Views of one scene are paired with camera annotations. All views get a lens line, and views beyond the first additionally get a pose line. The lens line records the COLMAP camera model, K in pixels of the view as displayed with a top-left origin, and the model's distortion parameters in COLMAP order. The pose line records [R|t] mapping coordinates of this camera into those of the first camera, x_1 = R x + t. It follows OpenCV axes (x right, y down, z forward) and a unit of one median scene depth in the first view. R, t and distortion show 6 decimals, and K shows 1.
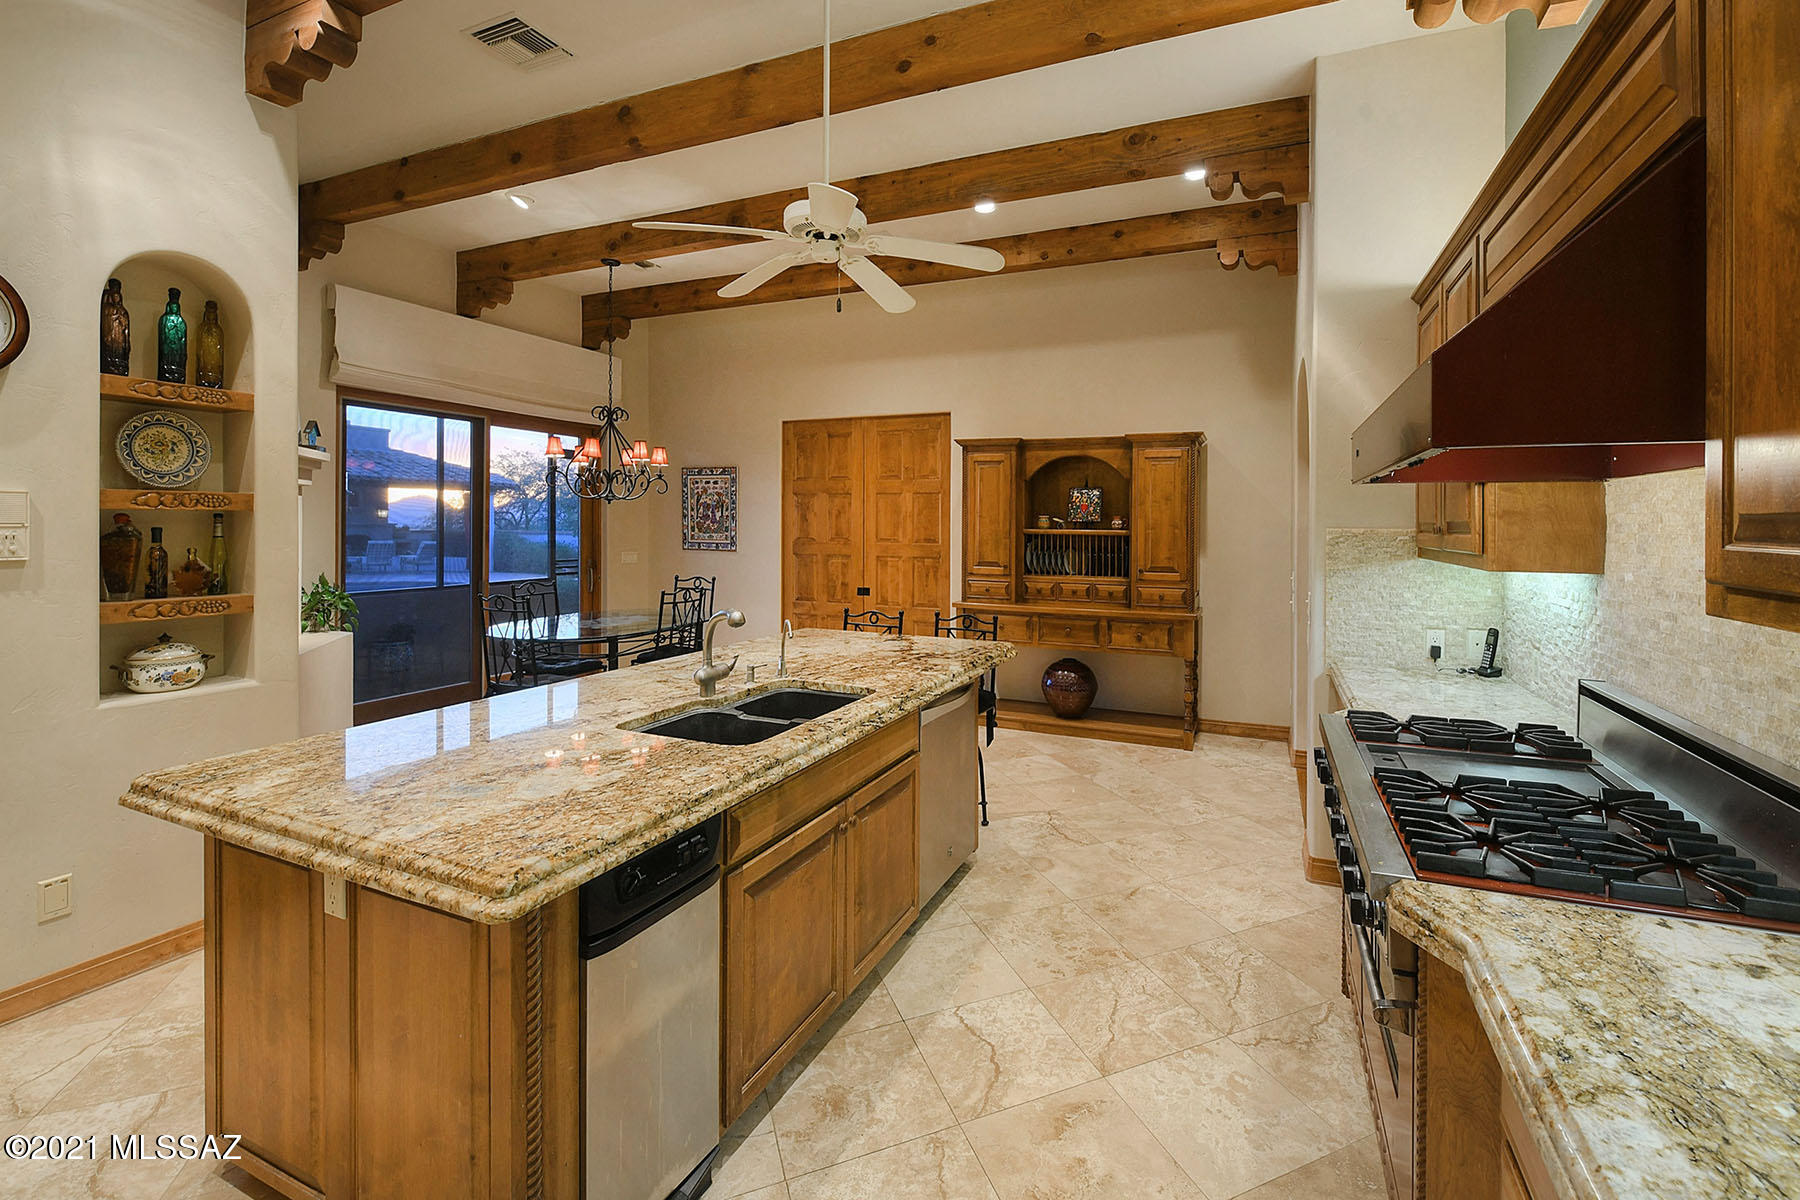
lens RADIAL K [[748.6, 0, 954.6], [0, 748.6, 533.2], [0, 0, 1]] dist [-0.016174, -0.000411]
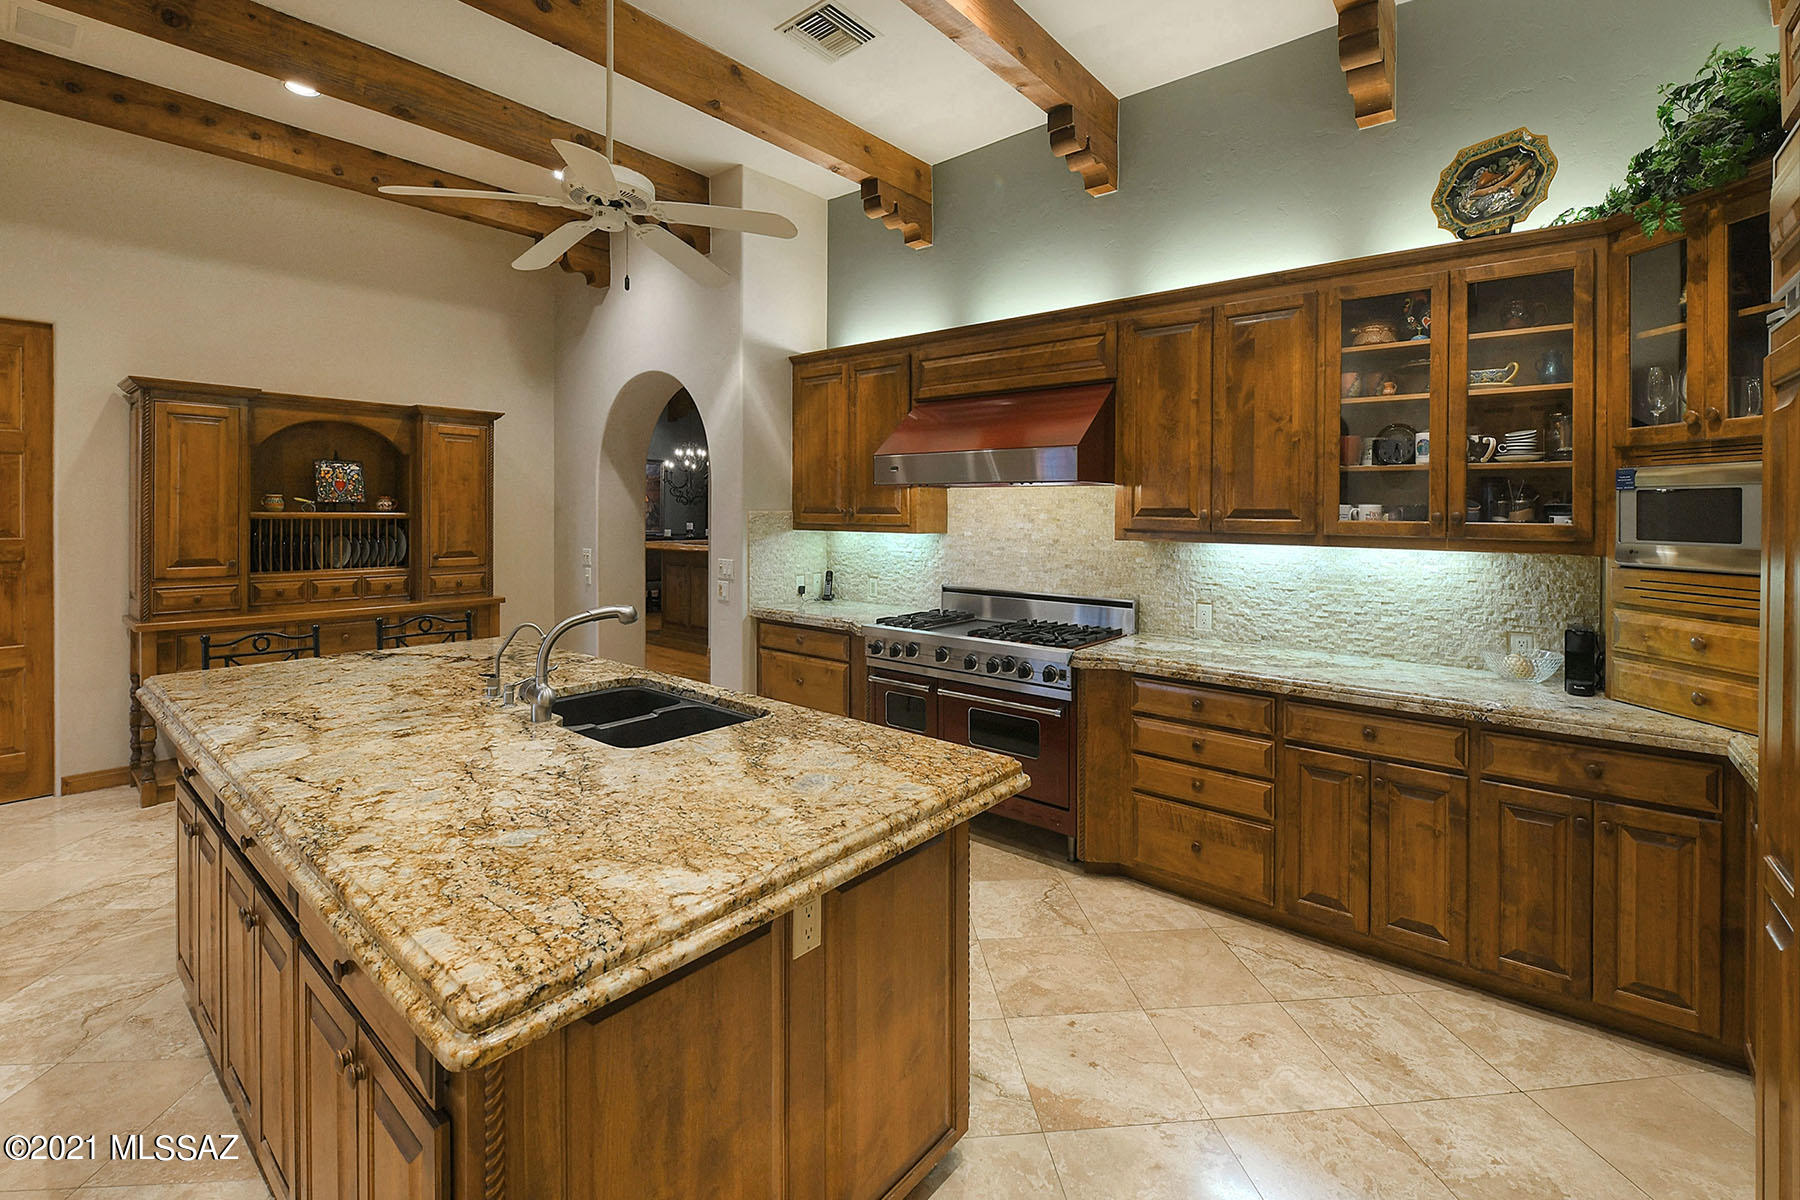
lens RADIAL K [[788.7, 0, 902.0], [0, 788.7, 512.5], [0, 0, 1]] dist [-0.019939, -0.000385]
pose [[0.302148, -0.007528, 0.953231, -0.487549], [0.006596, 0.999961, 0.005807, -0.005878], [-0.953238, 0.004533, 0.302186, 0.170993]]
